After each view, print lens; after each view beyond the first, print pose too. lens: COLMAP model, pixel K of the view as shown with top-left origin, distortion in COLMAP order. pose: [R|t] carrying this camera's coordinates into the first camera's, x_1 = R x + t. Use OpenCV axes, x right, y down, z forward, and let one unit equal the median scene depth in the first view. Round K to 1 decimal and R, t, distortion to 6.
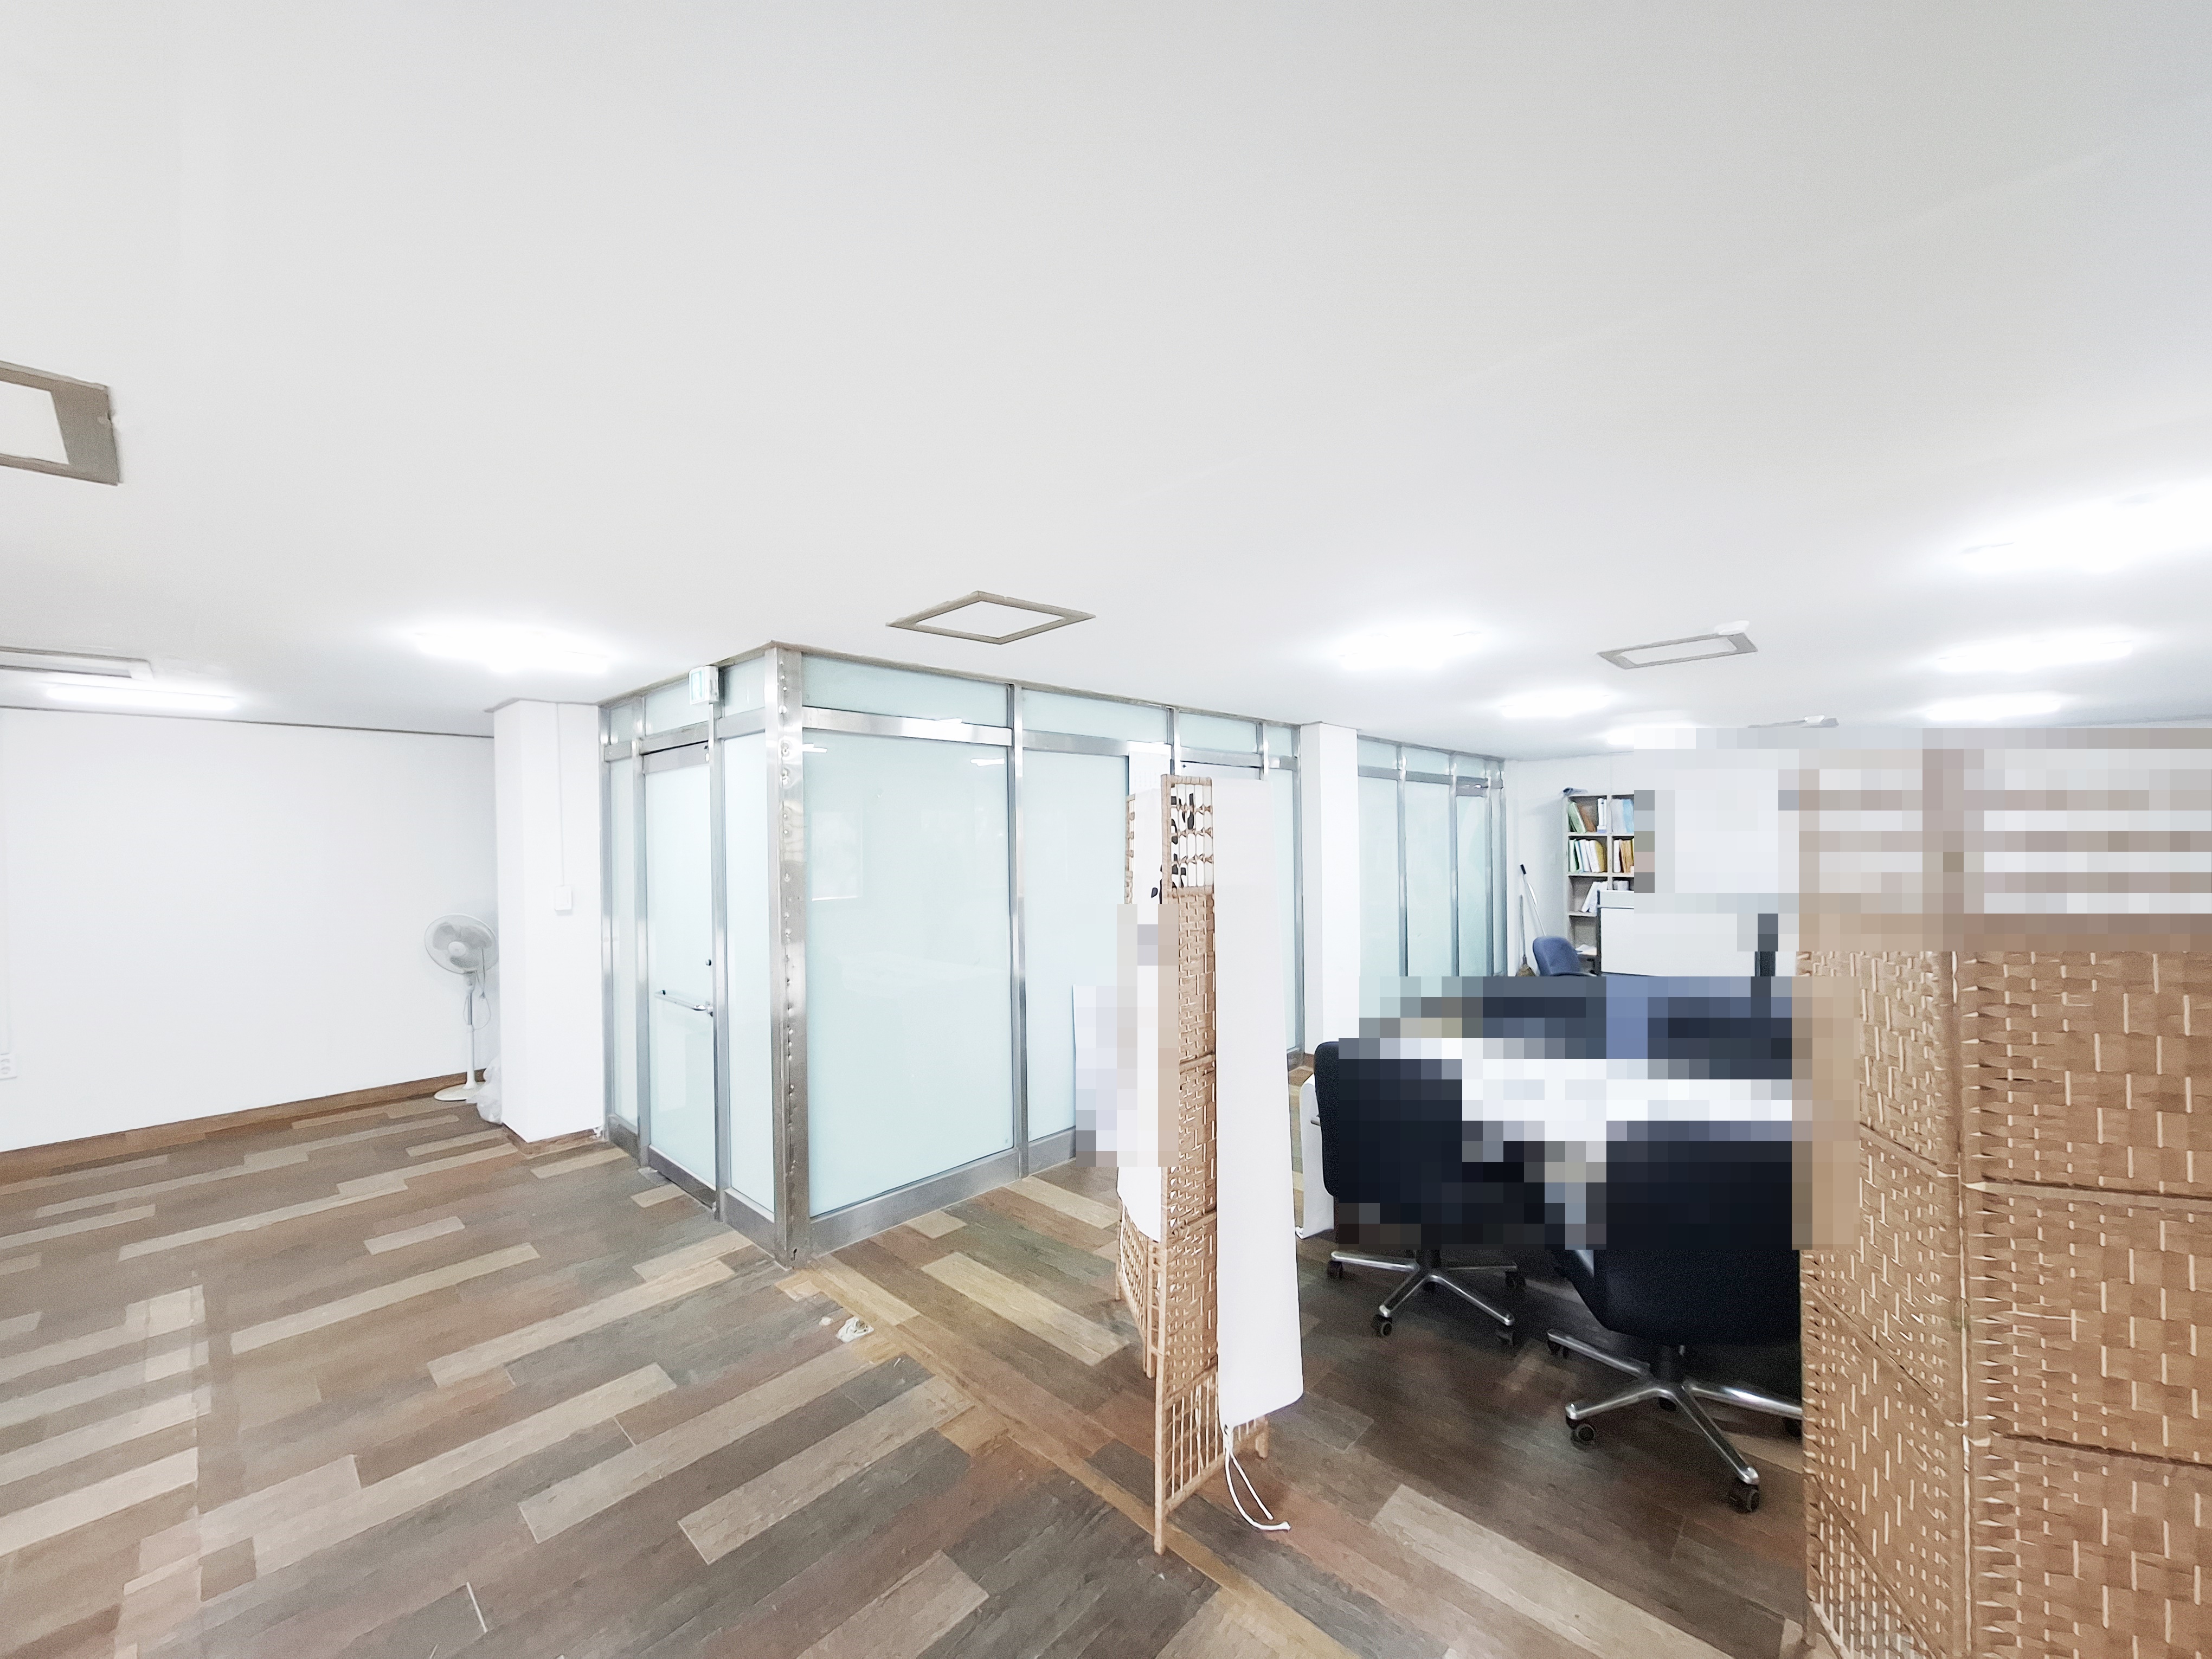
lens RADIAL K [[877.9, 0, 1097.7], [0, 877.9, 834.5], [0, 0, 1]] dist [-0.003622, -0.000056]
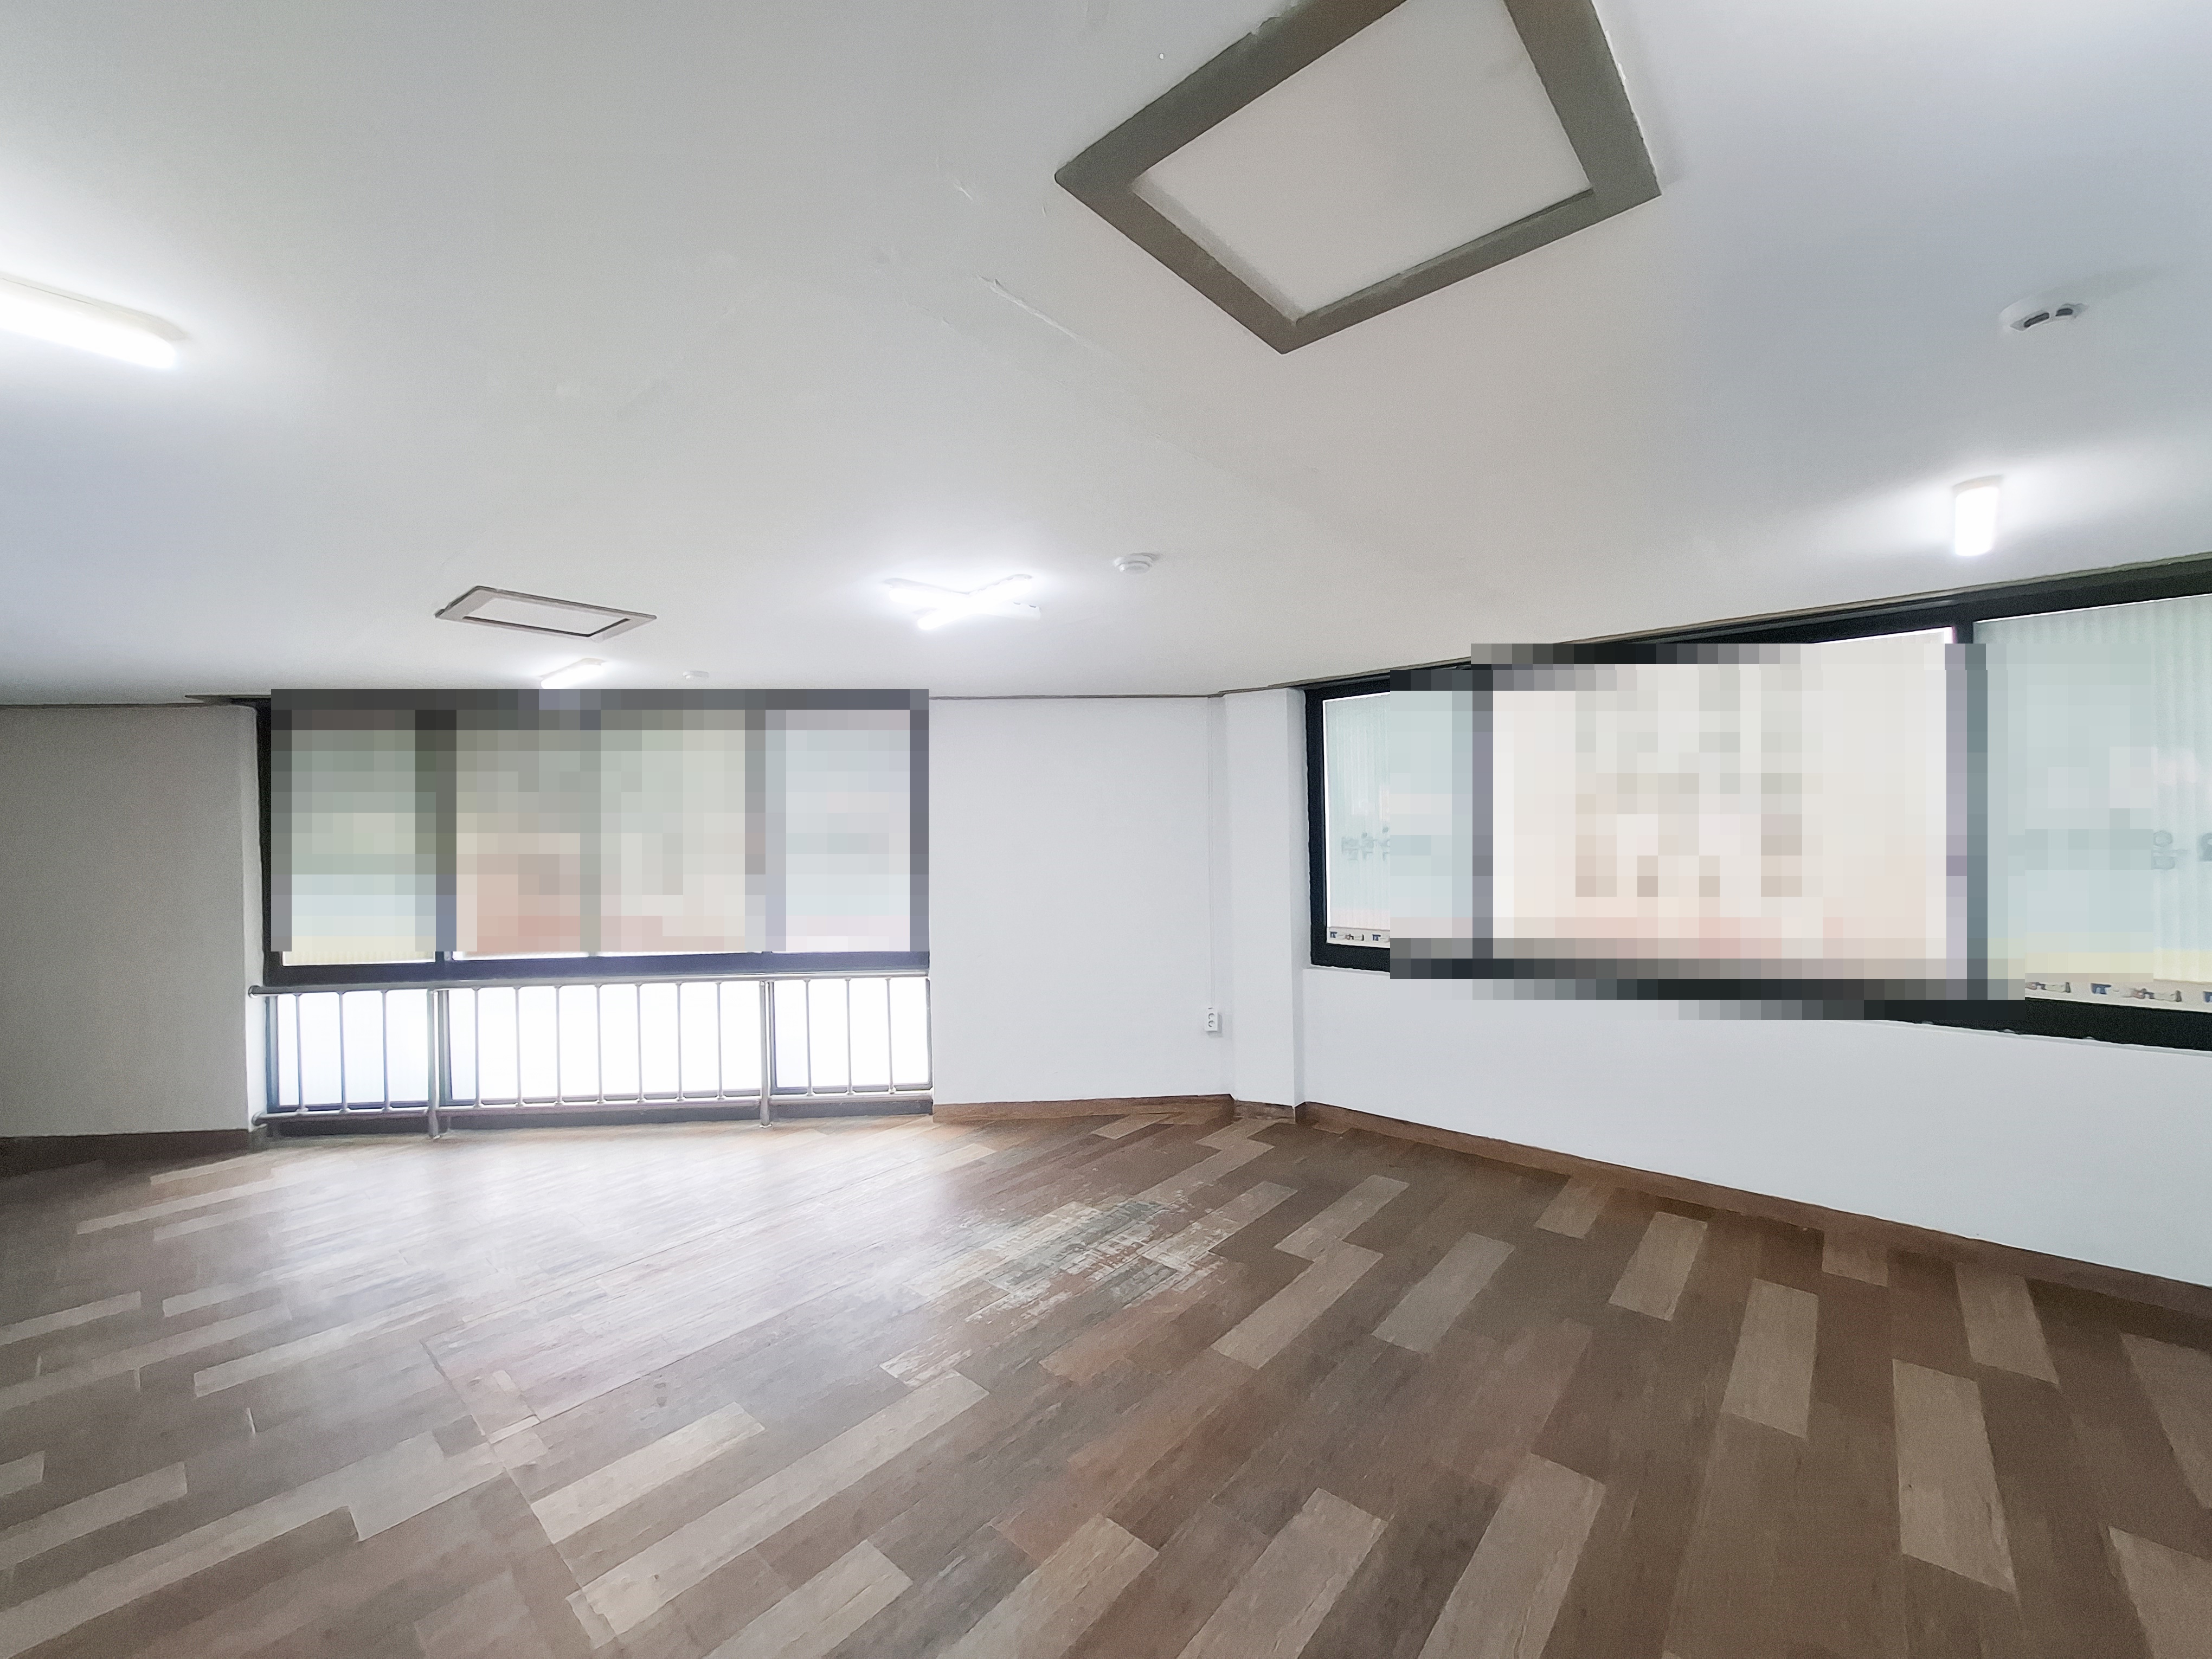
lens RADIAL K [[877.9, 0, 1100.3], [0, 877.9, 829.0], [0, 0, 1]] dist [-0.003622, -0.000056]
pose [[-0.998454, 0.029966, -0.046805, -1.281063], [0.030193, 0.999535, -0.004155, 0.017031], [0.046659, -0.005561, -0.998895, 1.581565]]
